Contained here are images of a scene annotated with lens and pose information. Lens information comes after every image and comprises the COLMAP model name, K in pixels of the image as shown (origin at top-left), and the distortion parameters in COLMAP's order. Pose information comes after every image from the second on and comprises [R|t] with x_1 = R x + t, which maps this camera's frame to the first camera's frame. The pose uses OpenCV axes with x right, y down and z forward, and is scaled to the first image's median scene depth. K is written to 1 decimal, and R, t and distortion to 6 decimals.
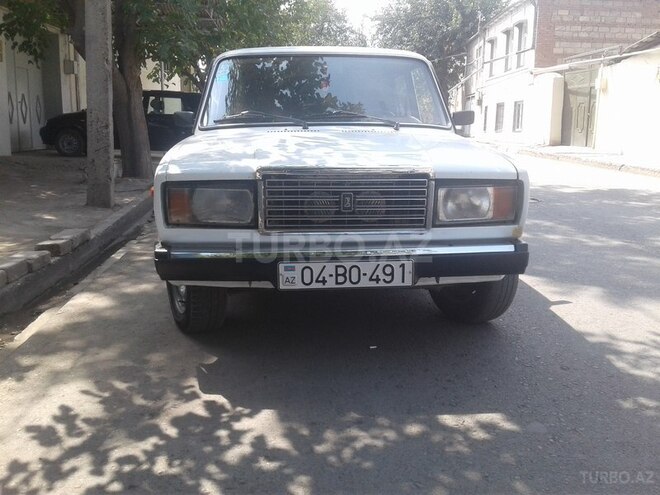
lens RADIAL K [[654.0, 0, 330.0], [0, 654.0, 247.5], [0, 0, 1]] dist [0.025085, -0.011800]
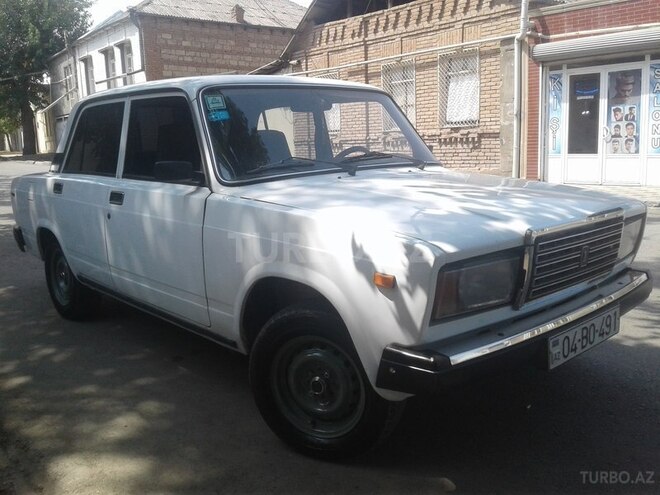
lens RADIAL K [[654.0, 0, 330.0], [0, 654.0, 247.5], [0, 0, 1]] dist [0.025085, -0.011800]
pose [[0.774092, -0.137388, 0.617985, -0.119887], [0.154166, 0.987690, 0.026469, -0.023686], [-0.614015, 0.074783, 0.785744, 0.075123]]
